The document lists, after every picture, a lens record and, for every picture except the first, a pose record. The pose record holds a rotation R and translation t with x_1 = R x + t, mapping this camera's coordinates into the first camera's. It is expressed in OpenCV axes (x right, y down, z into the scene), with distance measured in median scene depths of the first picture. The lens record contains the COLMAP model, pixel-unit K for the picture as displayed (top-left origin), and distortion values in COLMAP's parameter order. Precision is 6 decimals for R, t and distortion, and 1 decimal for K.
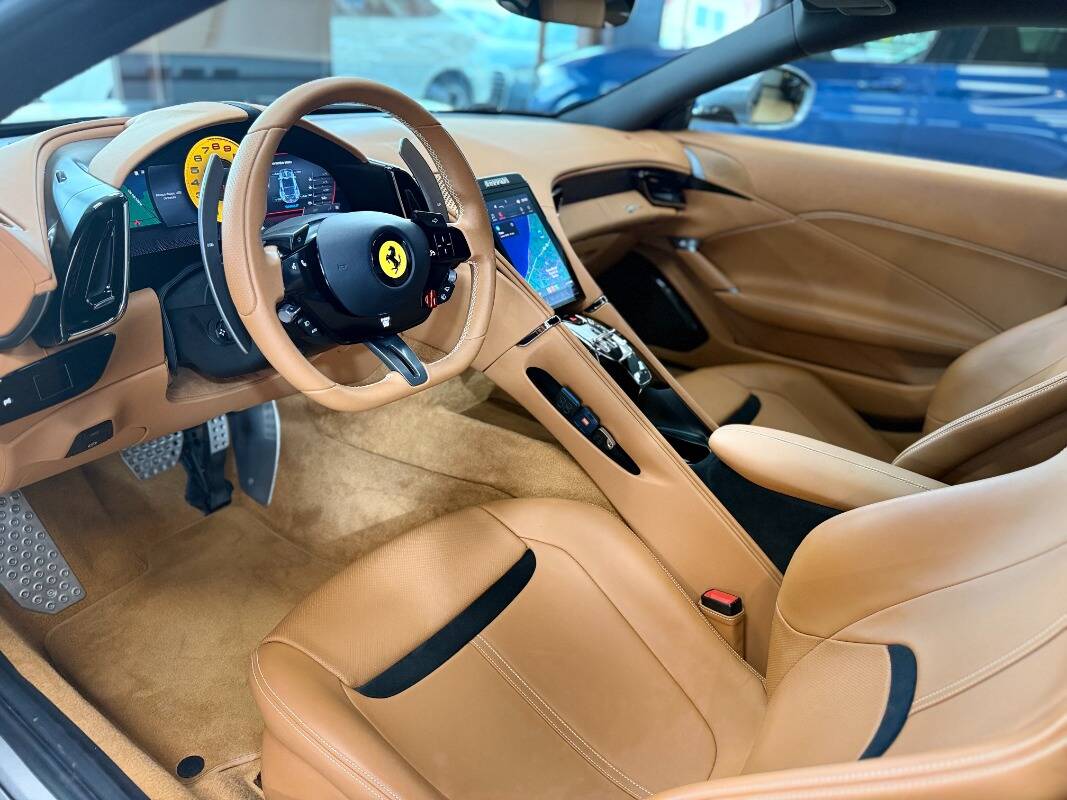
lens RADIAL K [[749.3, 0, 533.5], [0, 749.3, 400.0], [0, 0, 1]] dist [0.032737, -0.042622]
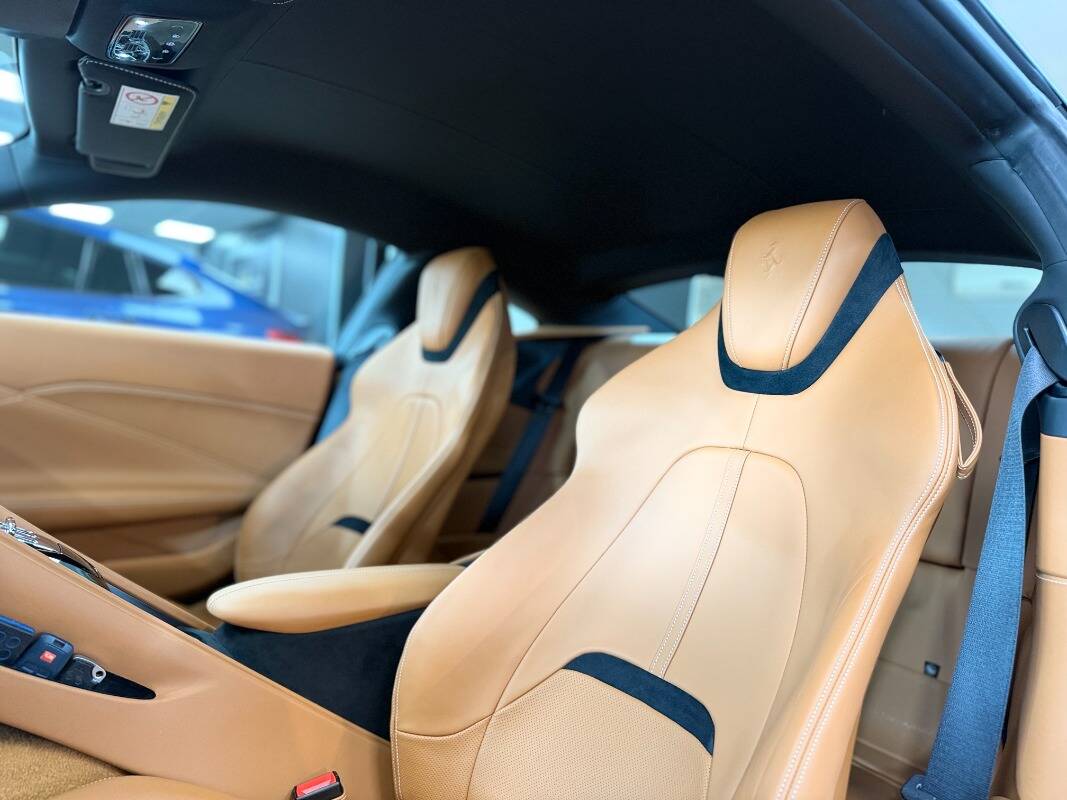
lens RADIAL K [[749.3, 0, 533.5], [0, 749.3, 400.0], [0, 0, 1]] dist [0.032737, -0.042622]
pose [[0.312729, -0.056406, 0.948166, -0.377878], [0.341364, 0.938215, -0.056776, 0.001838], [-0.886381, 0.341425, 0.312662, 0.370188]]
